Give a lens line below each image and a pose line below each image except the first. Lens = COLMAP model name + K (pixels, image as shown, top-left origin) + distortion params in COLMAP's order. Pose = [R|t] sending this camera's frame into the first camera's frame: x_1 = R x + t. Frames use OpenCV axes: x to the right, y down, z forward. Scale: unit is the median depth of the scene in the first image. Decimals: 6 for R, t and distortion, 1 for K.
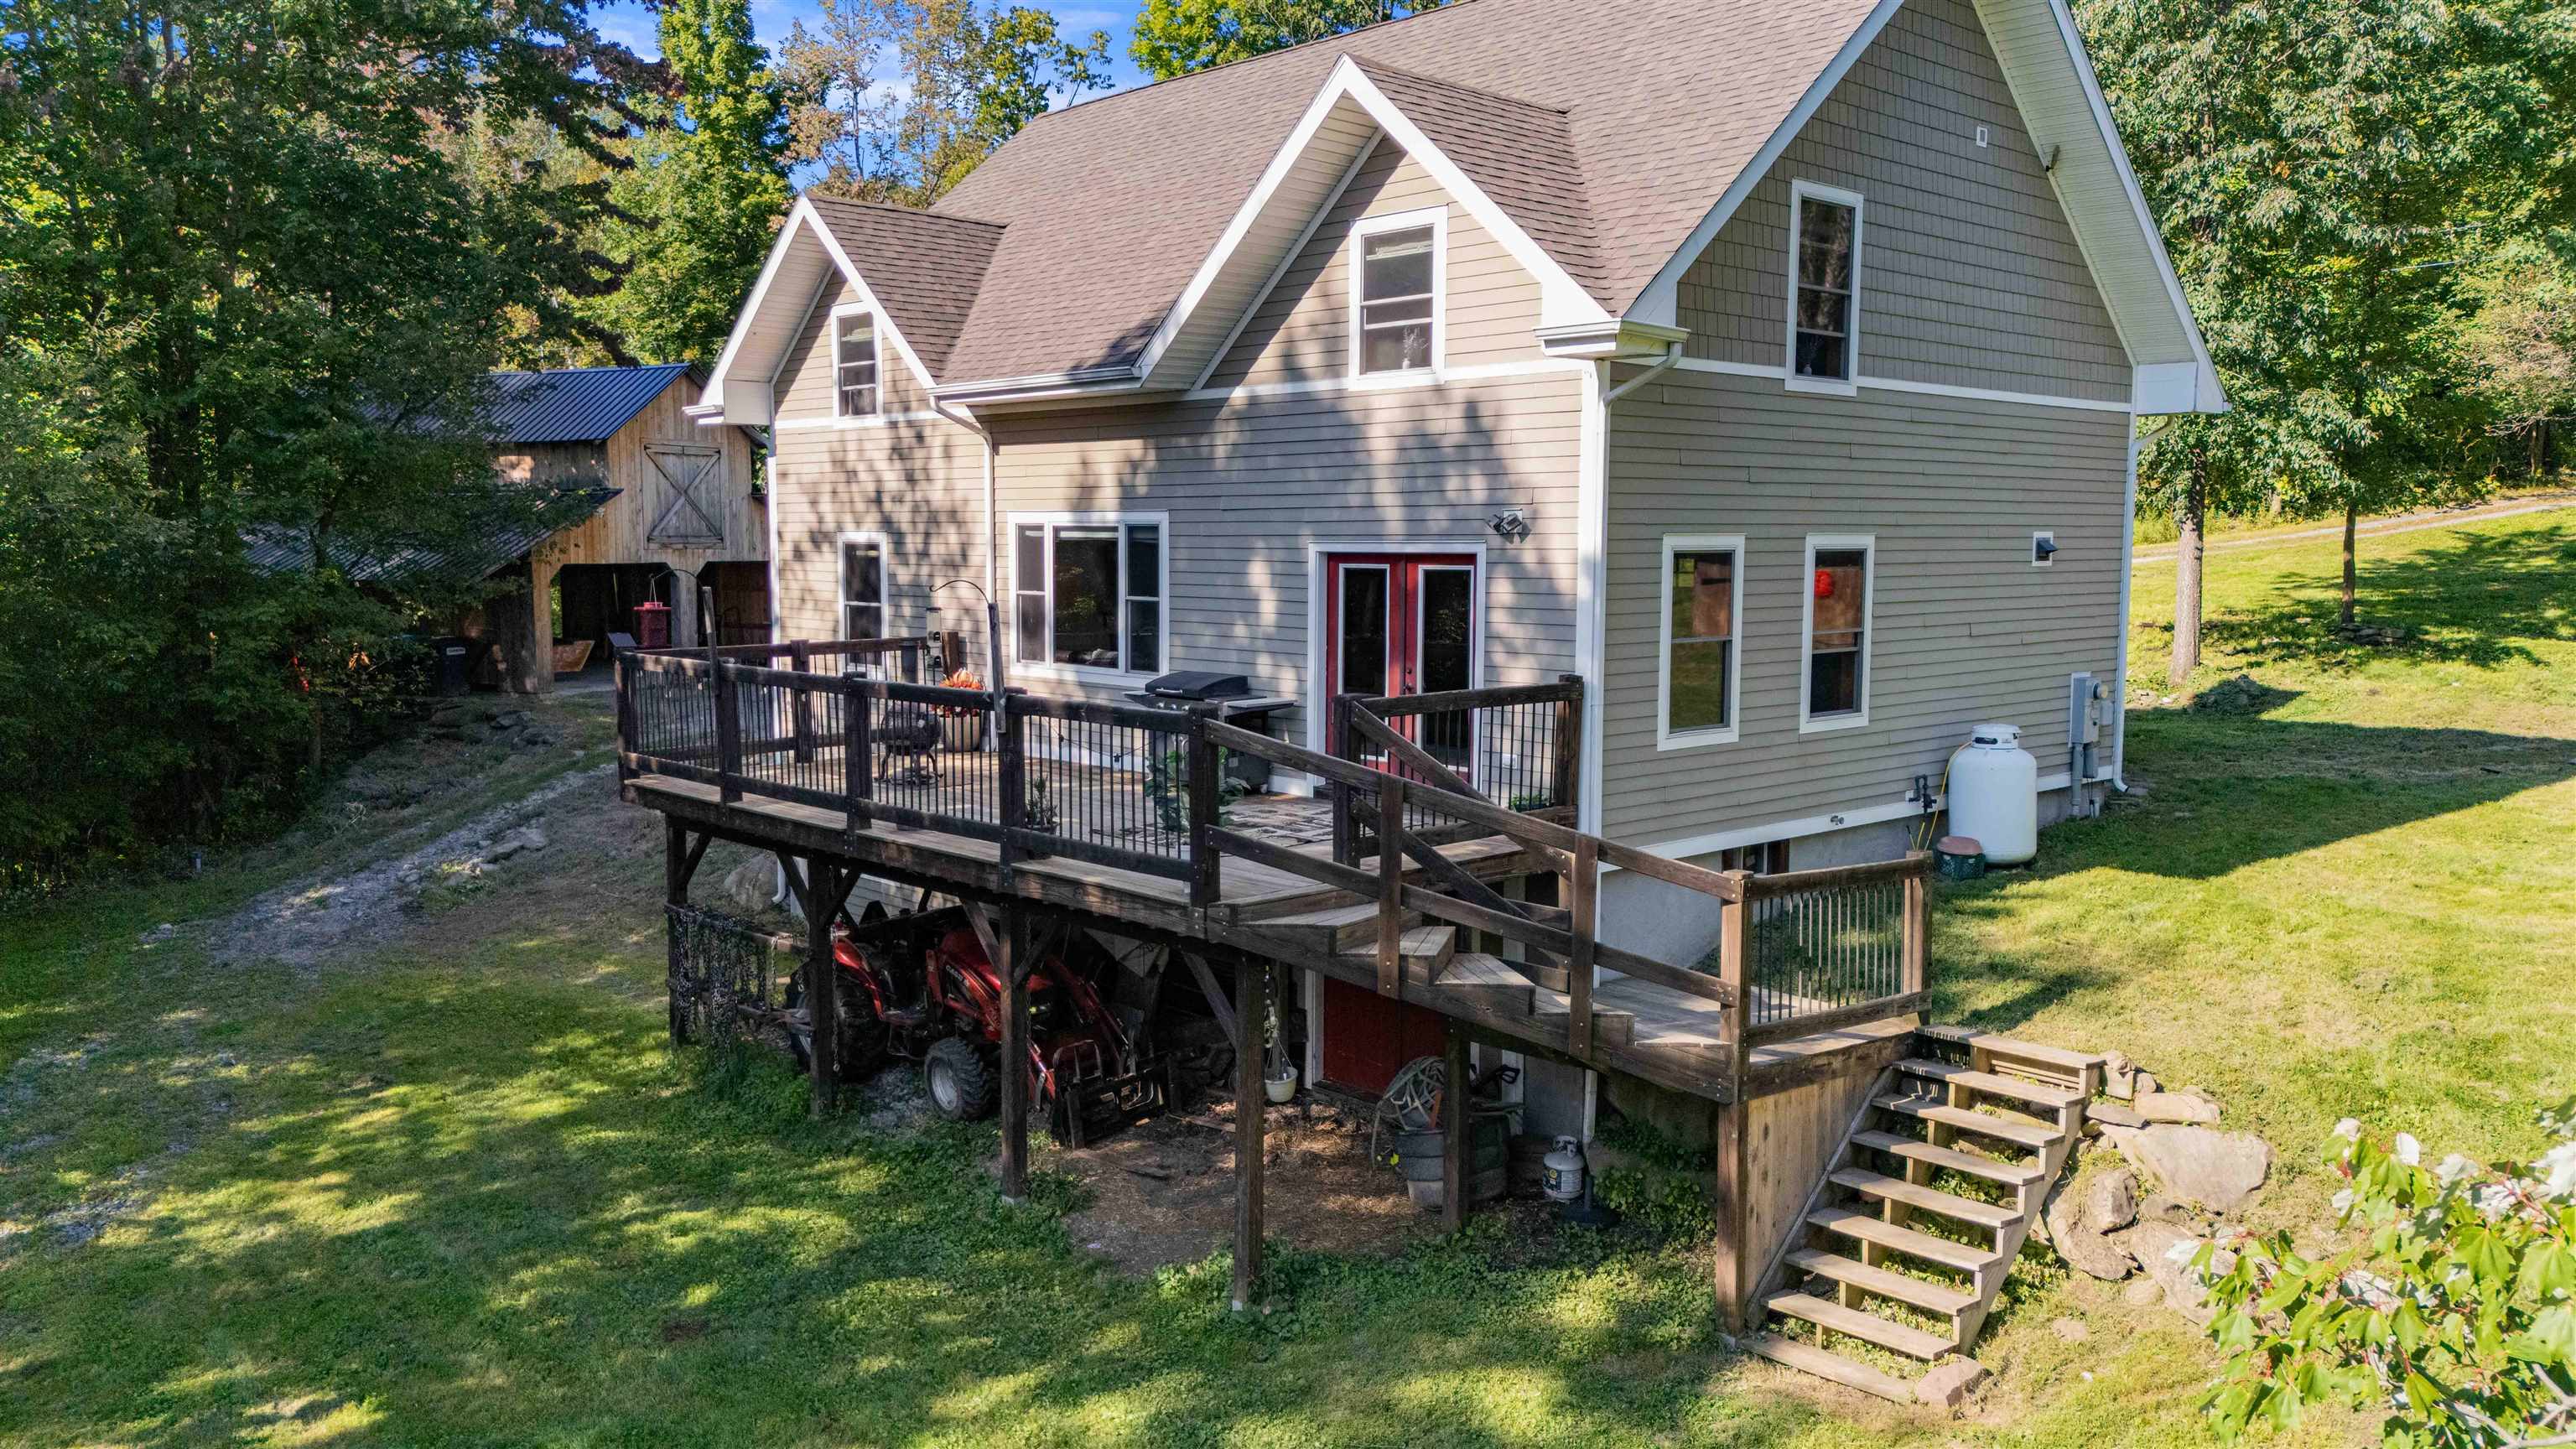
lens RADIAL K [[1894.9, 0, 1283.7], [0, 1894.9, 691.6], [0, 0, 1]] dist [0.058313, -0.002006]
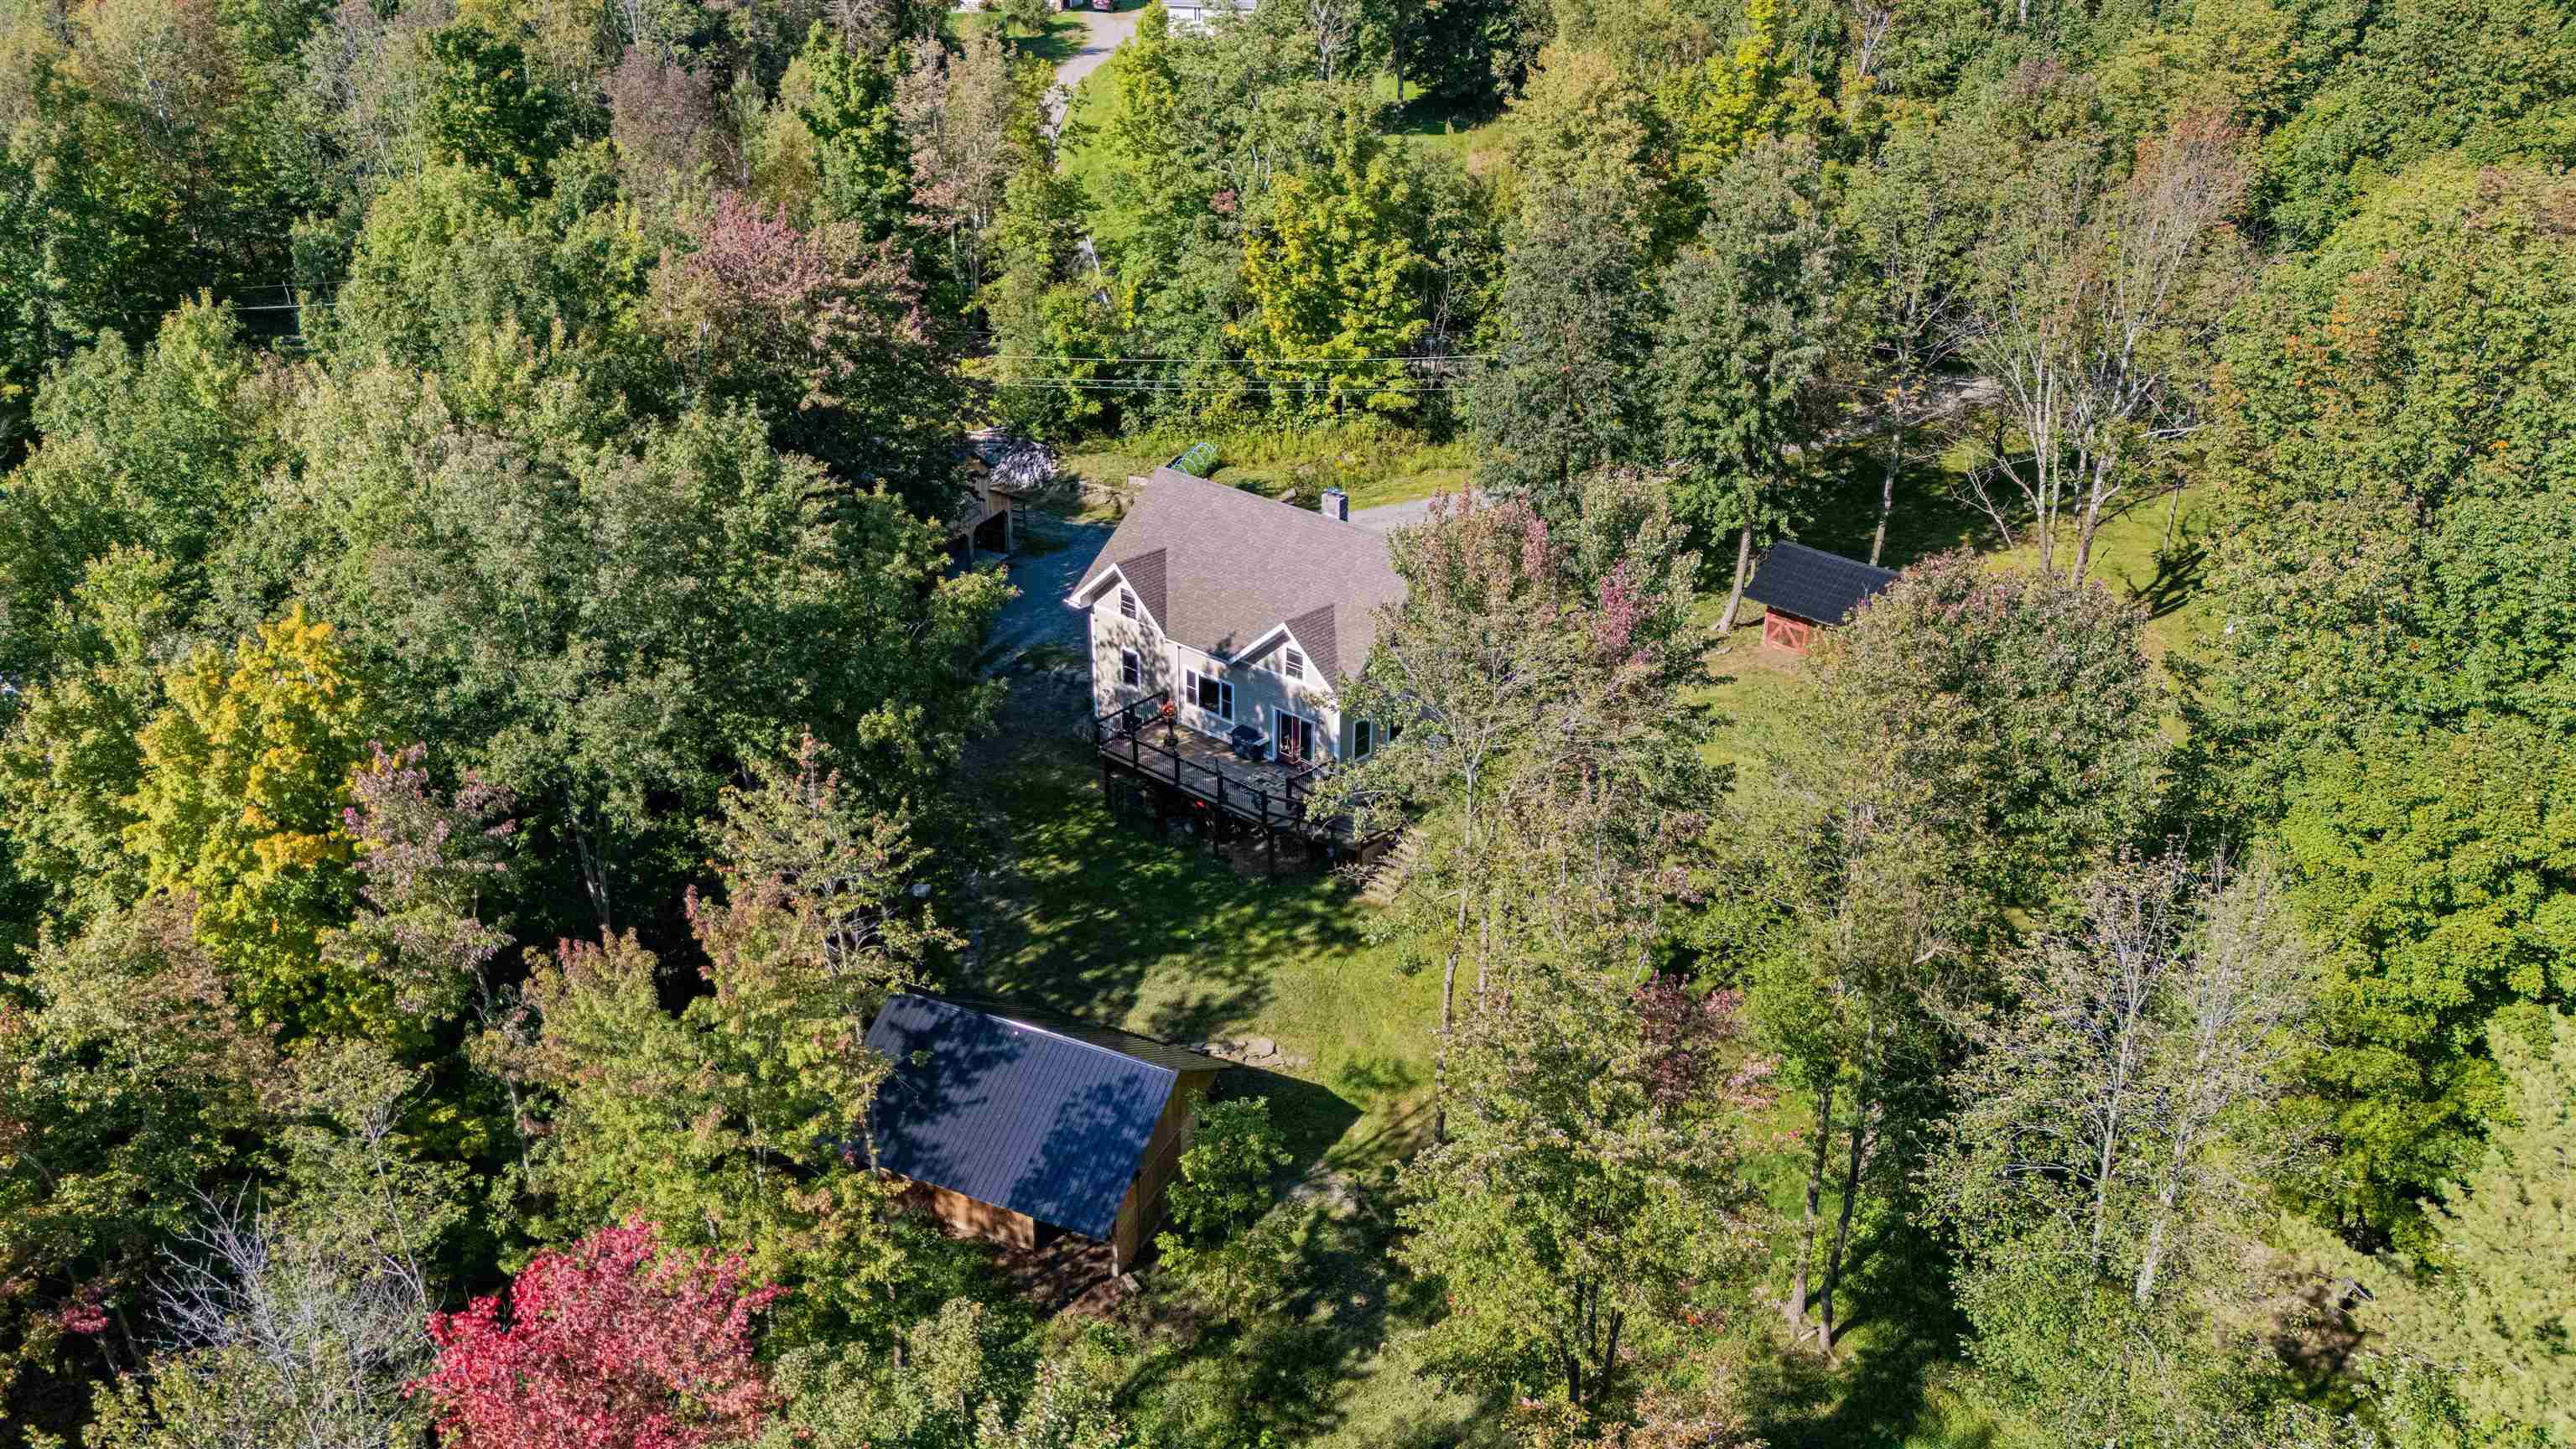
lens RADIAL K [[1798.6, 0, 1293.2], [0, 1798.6, 679.4], [0, 0, 1]] dist [0.127947, -0.001255]
pose [[0.995111, -0.036185, 0.091899, -0.284816], [0.003886, 0.944094, 0.329654, -1.353123], [-0.098690, -0.327686, 0.939618, -2.546222]]
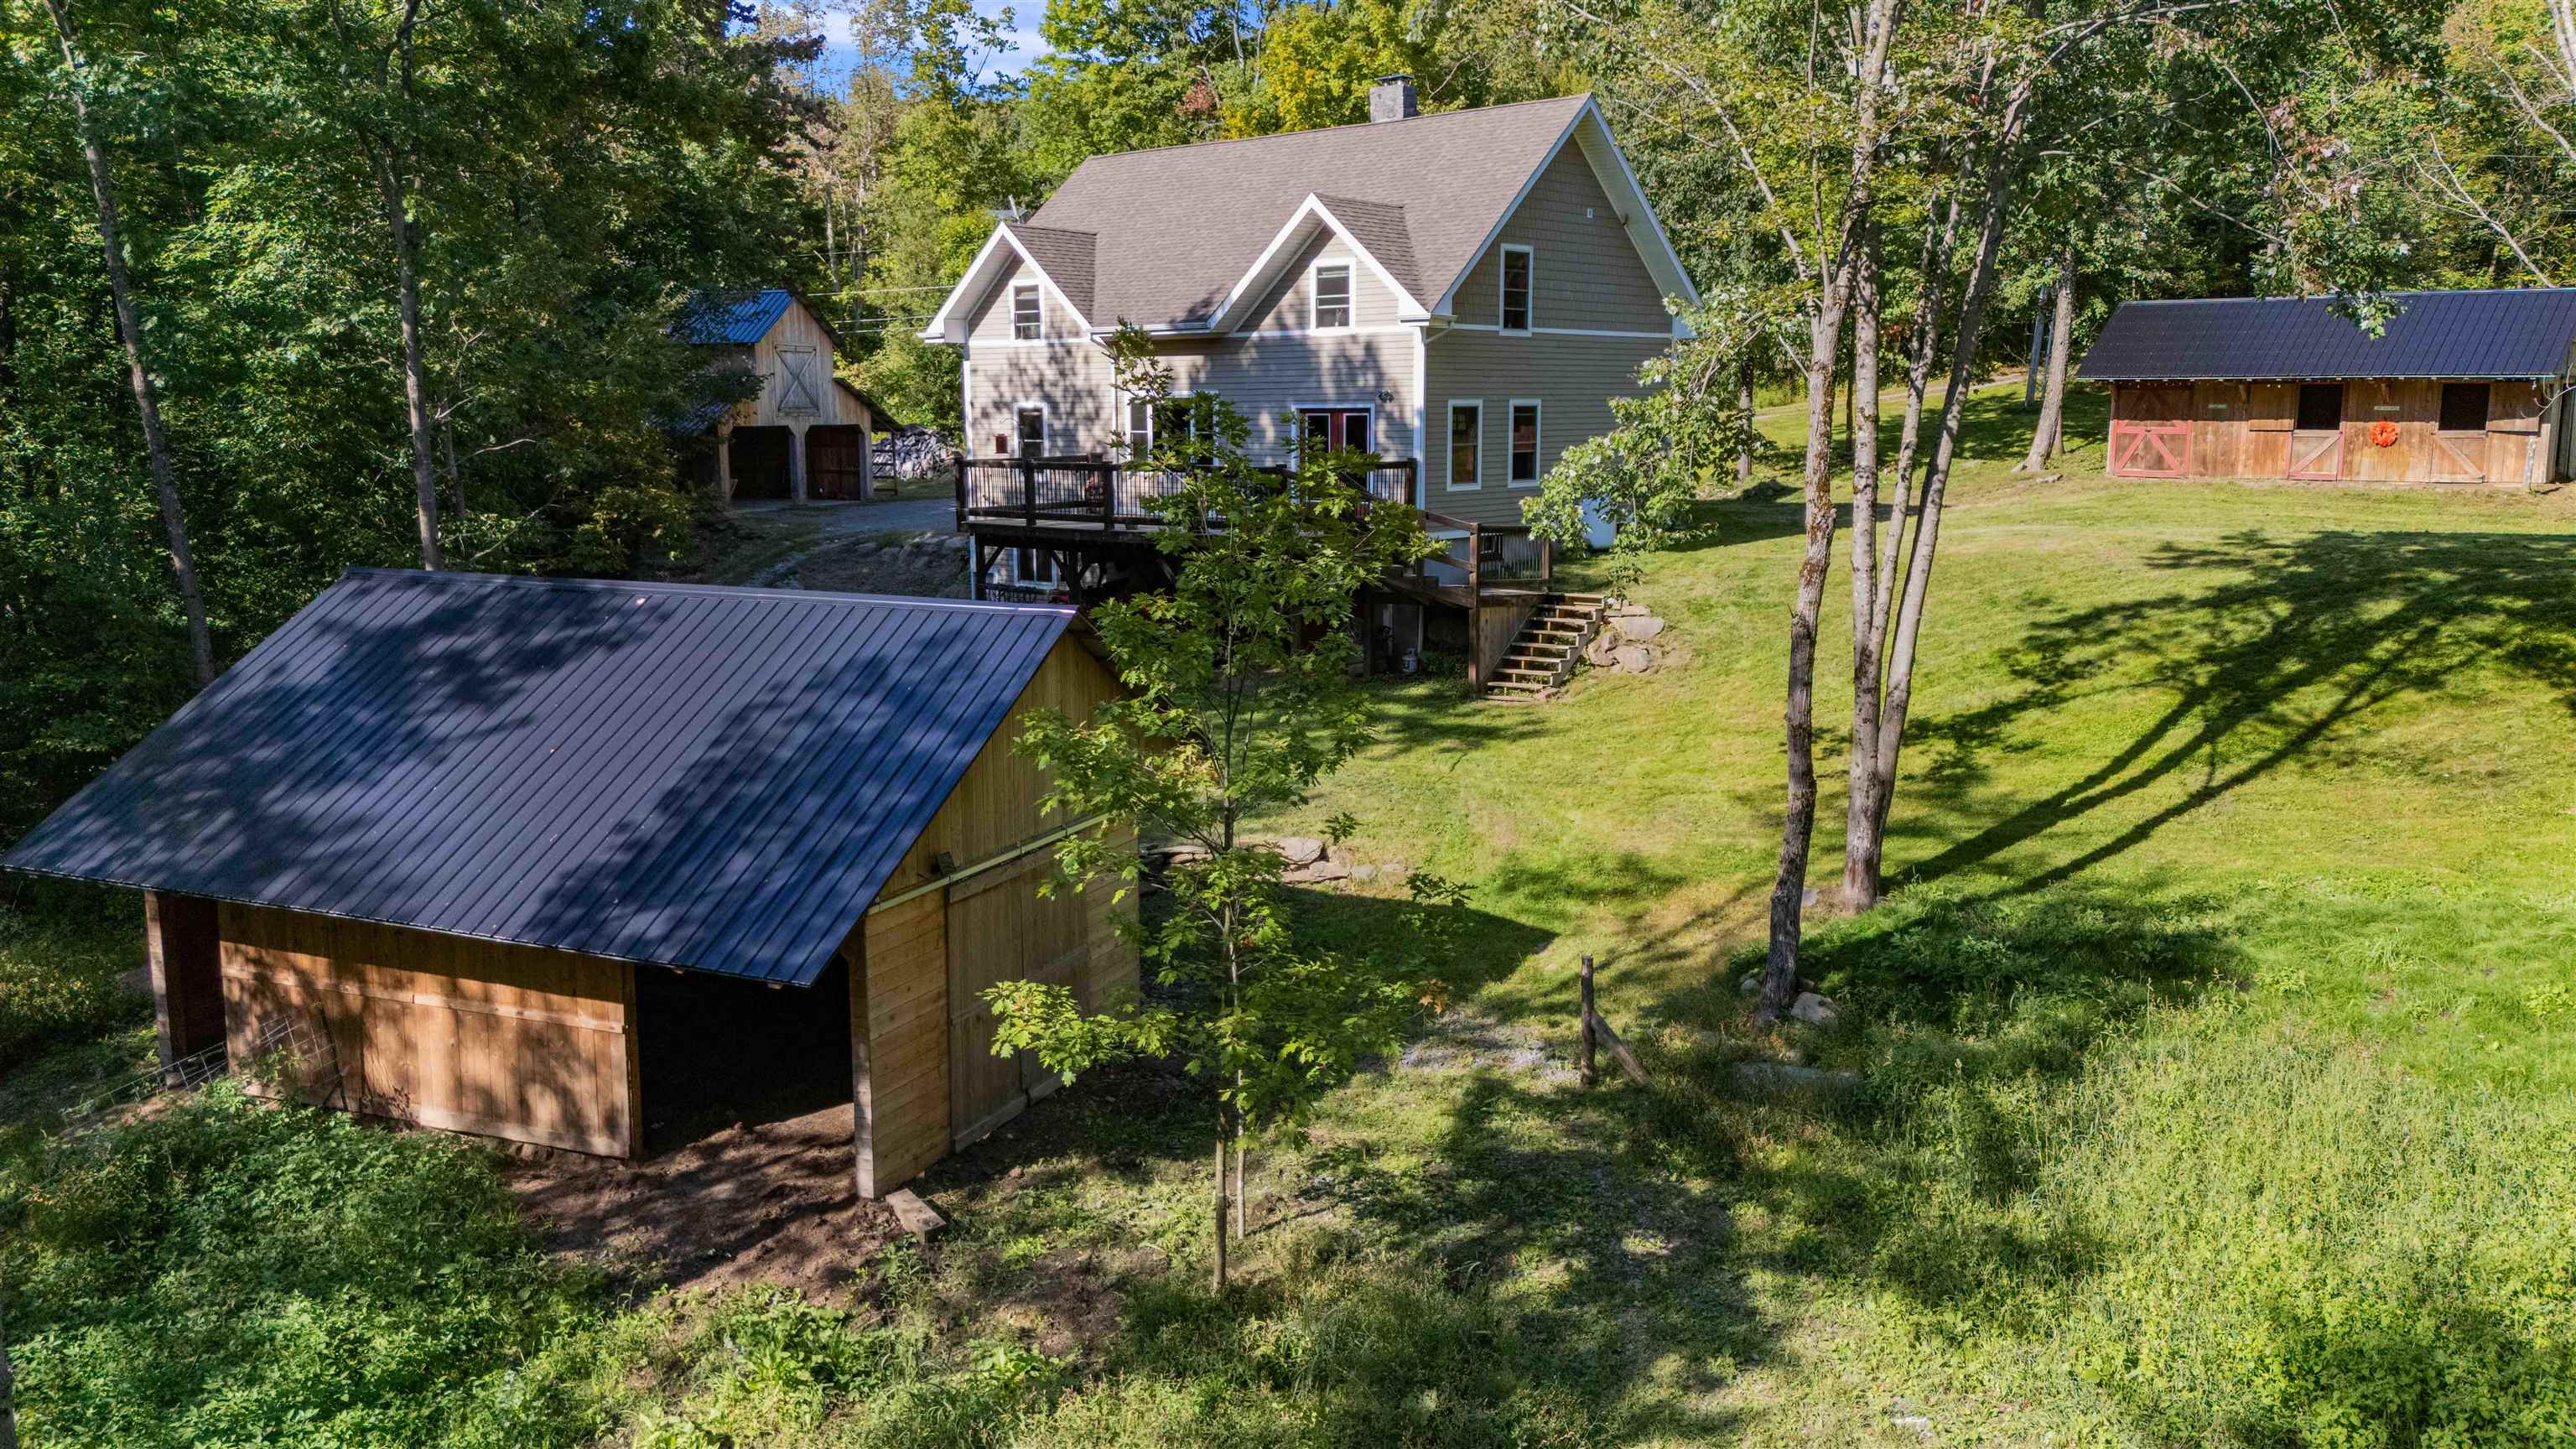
lens RADIAL K [[1894.9, 0, 1283.7], [0, 1894.9, 691.6], [0, 0, 1]] dist [0.058313, -0.002006]
pose [[0.993878, -0.023802, 0.107892, -0.227175], [0.016682, 0.997653, 0.066414, 0.102030], [-0.109219, -0.064208, 0.991942, -1.142361]]
